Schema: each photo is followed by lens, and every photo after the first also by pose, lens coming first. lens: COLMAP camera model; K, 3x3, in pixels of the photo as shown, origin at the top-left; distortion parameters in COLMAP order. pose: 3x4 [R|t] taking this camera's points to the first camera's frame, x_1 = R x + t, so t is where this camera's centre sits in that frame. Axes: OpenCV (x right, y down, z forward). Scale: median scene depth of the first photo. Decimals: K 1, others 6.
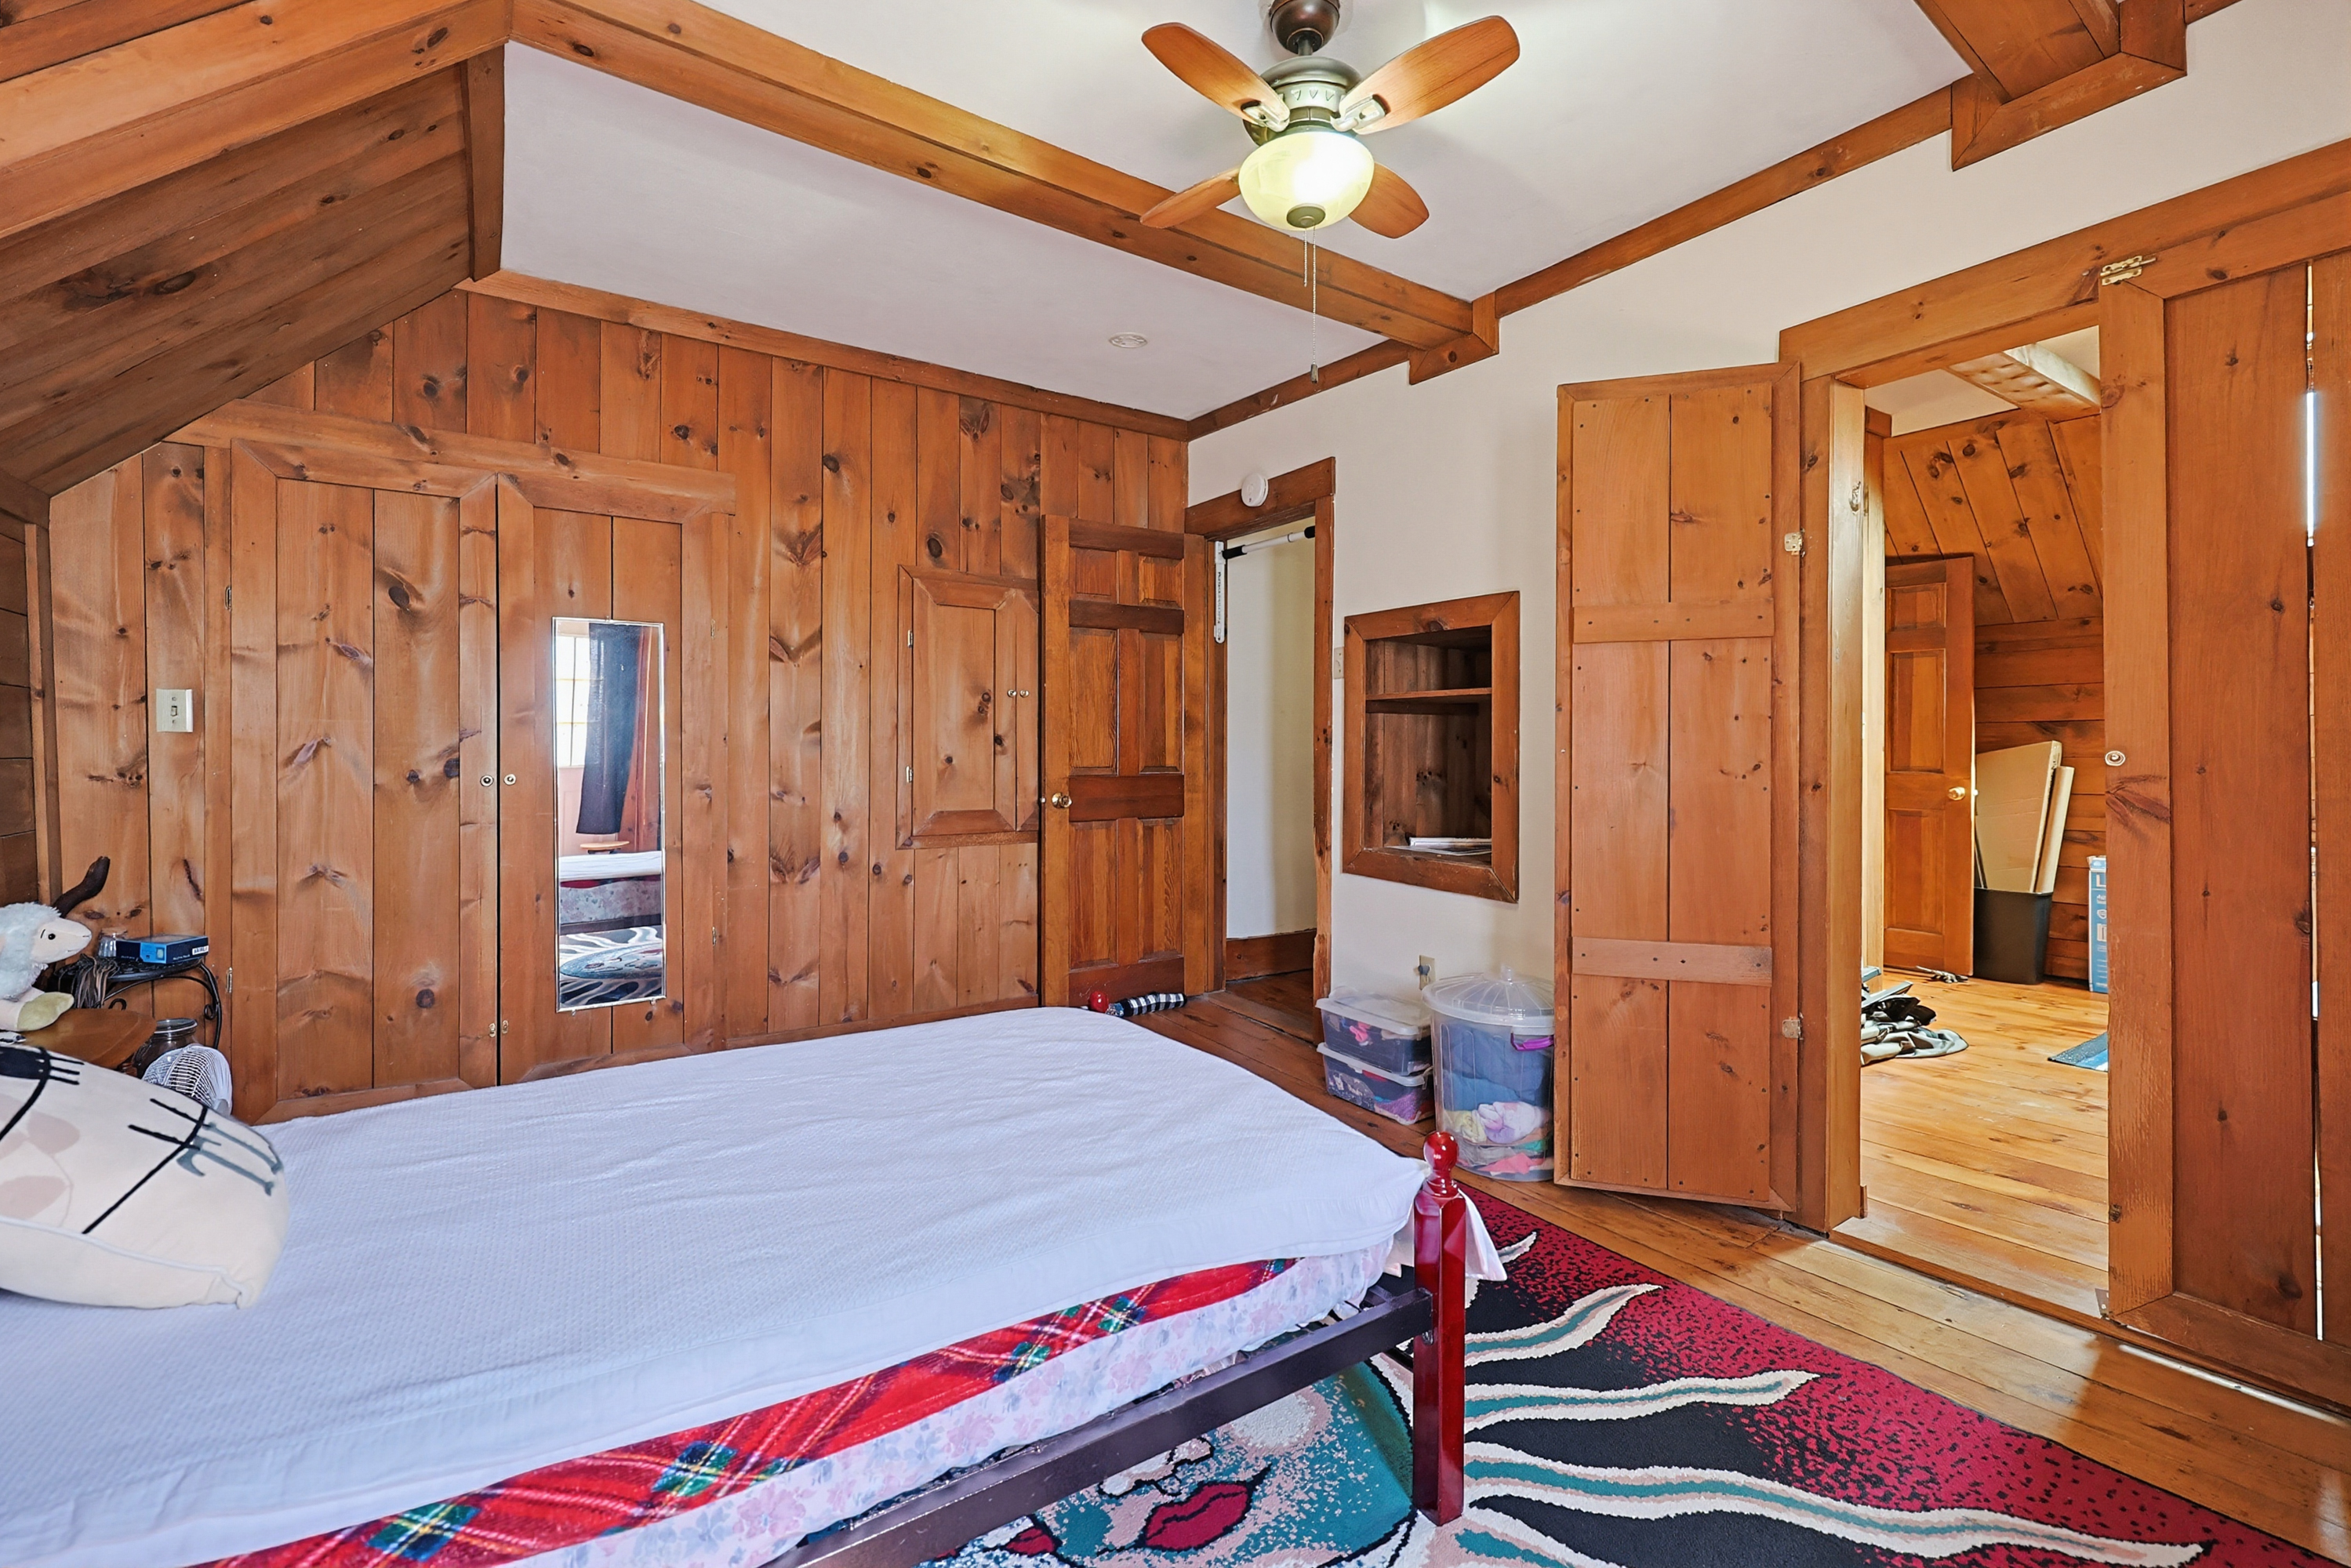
lens RADIAL K [[1017.4, 0, 1175.5], [0, 1017.4, 784.0], [0, 0, 1]] dist [0.001568, 0.000181]
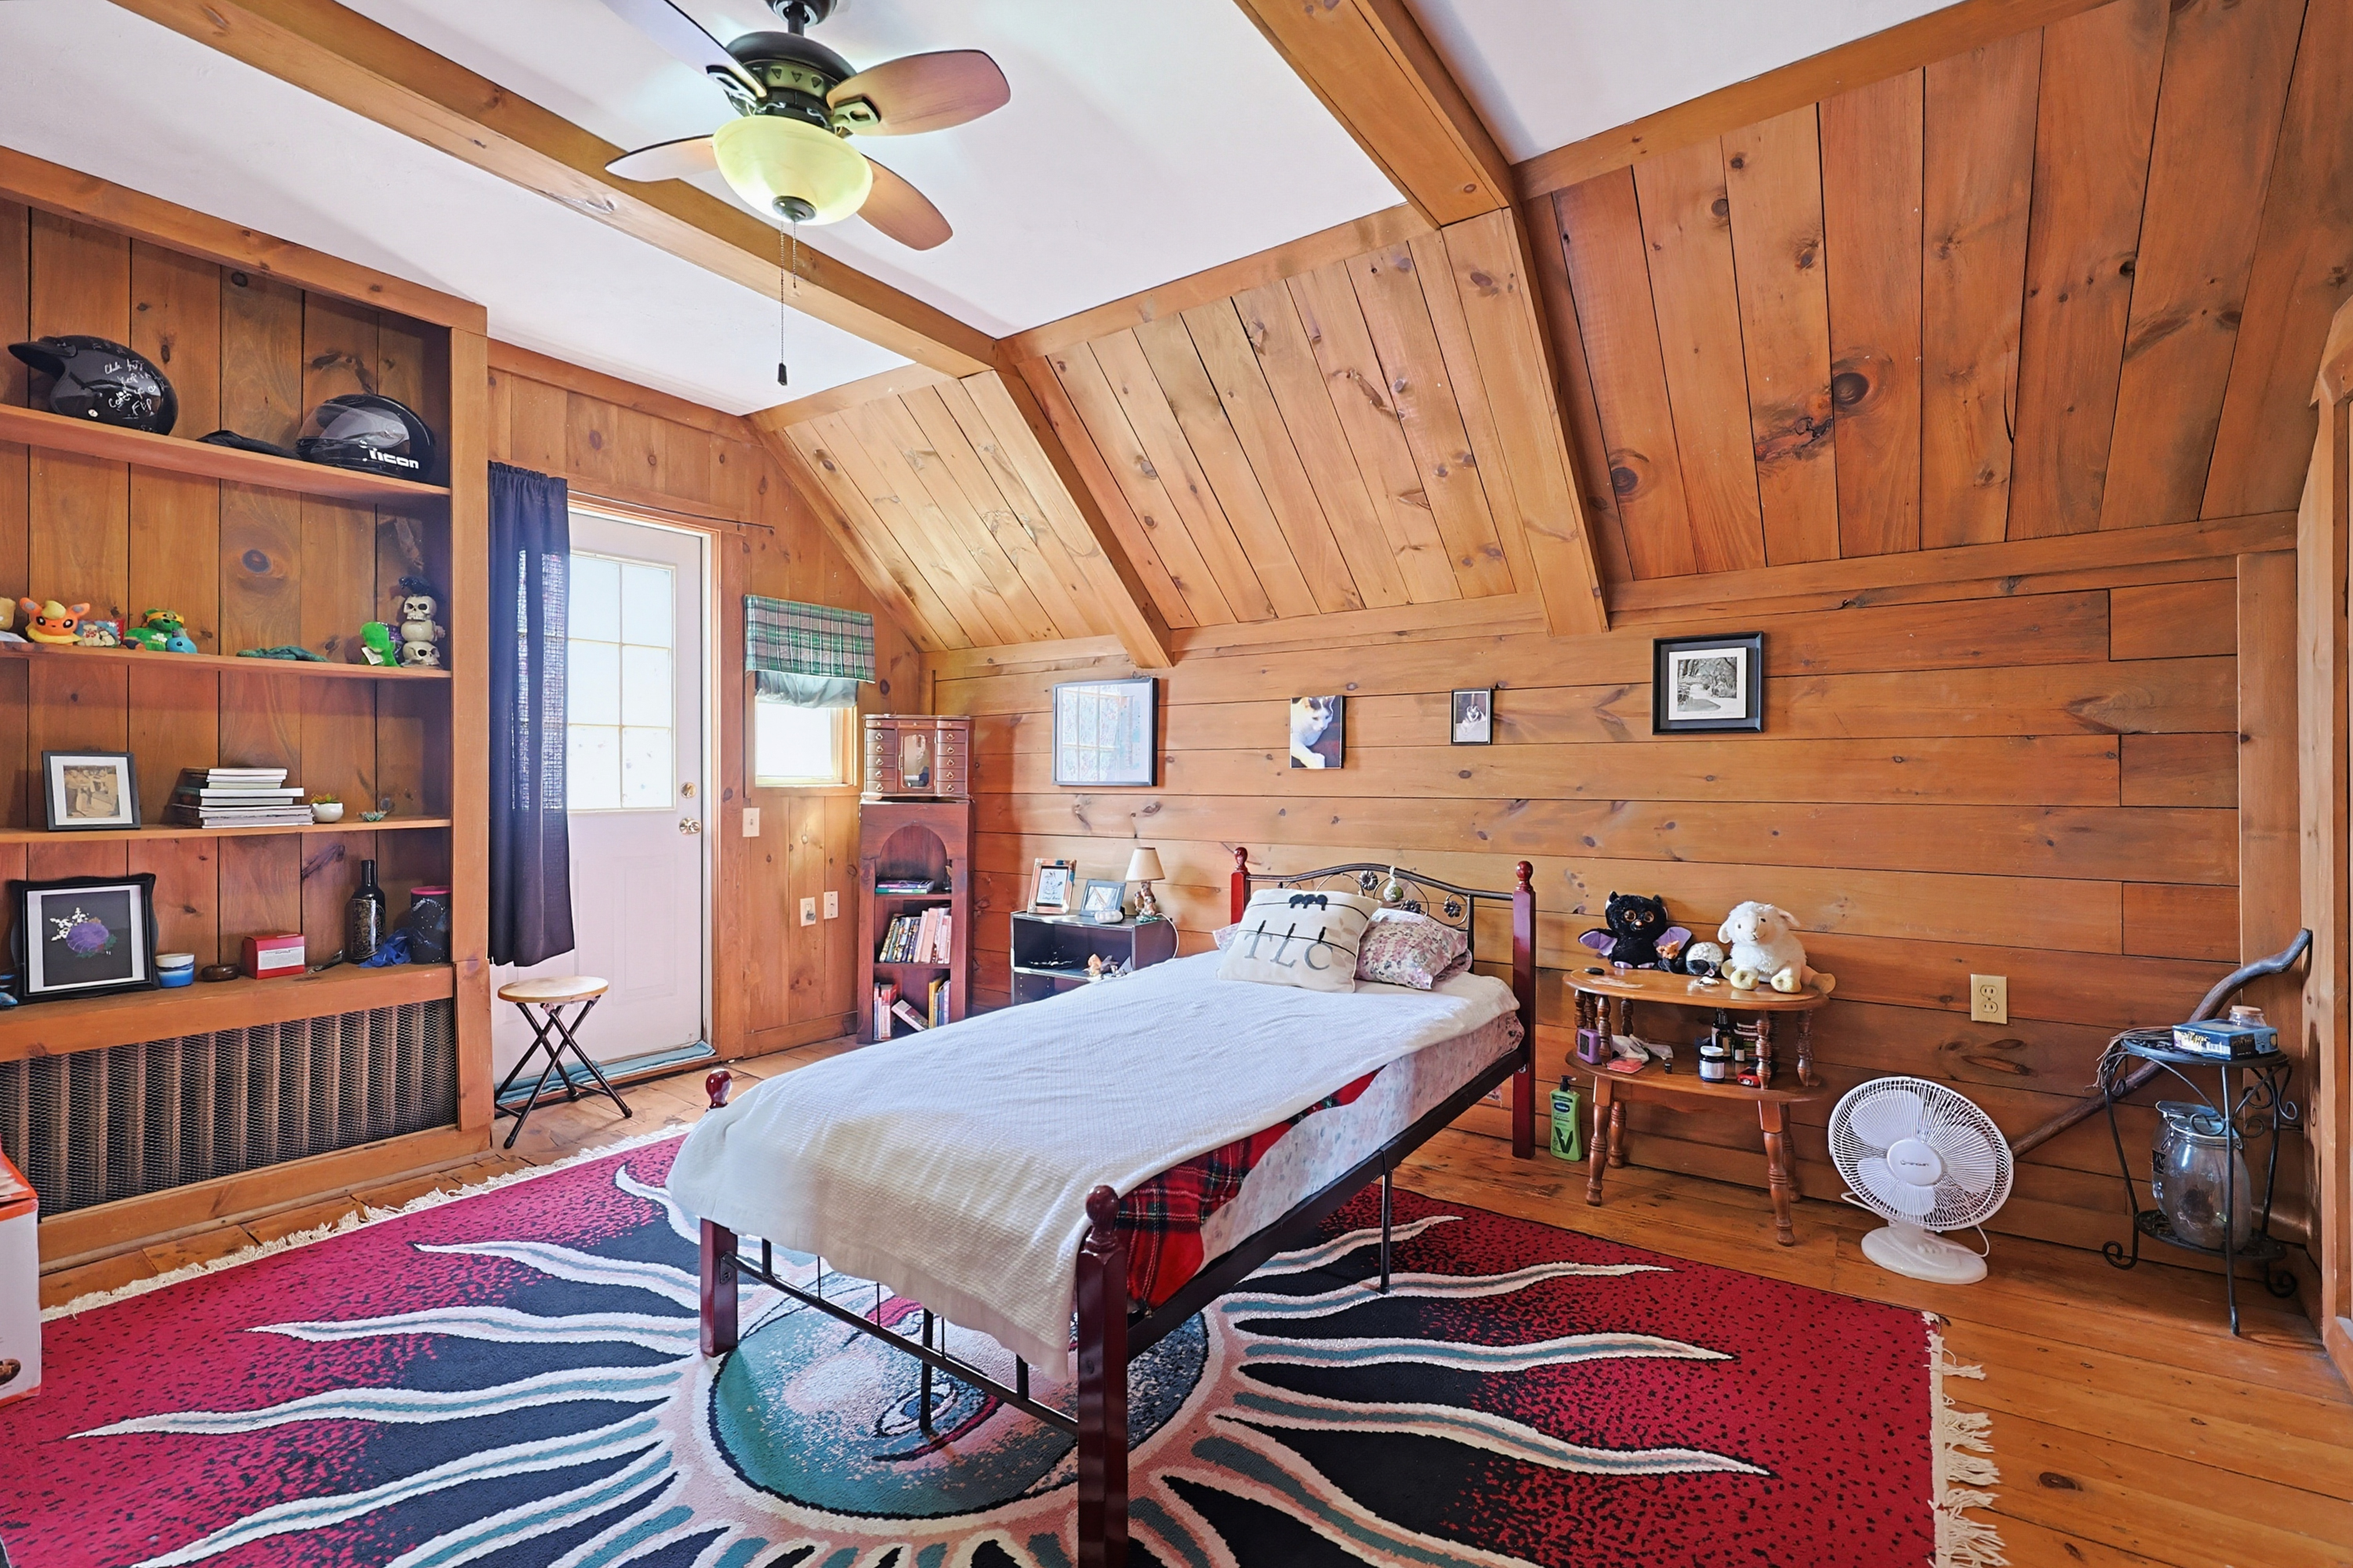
lens RADIAL K [[1018.4, 0, 1176.5], [0, 1018.4, 784.0], [0, 0, 1]] dist [0.001568, 0.000181]
pose [[-0.938842, -0.000380, -0.344349, 0.140996], [-0.008260, 0.999737, 0.021415, -0.080969], [0.344250, 0.022950, -0.938597, 2.314139]]
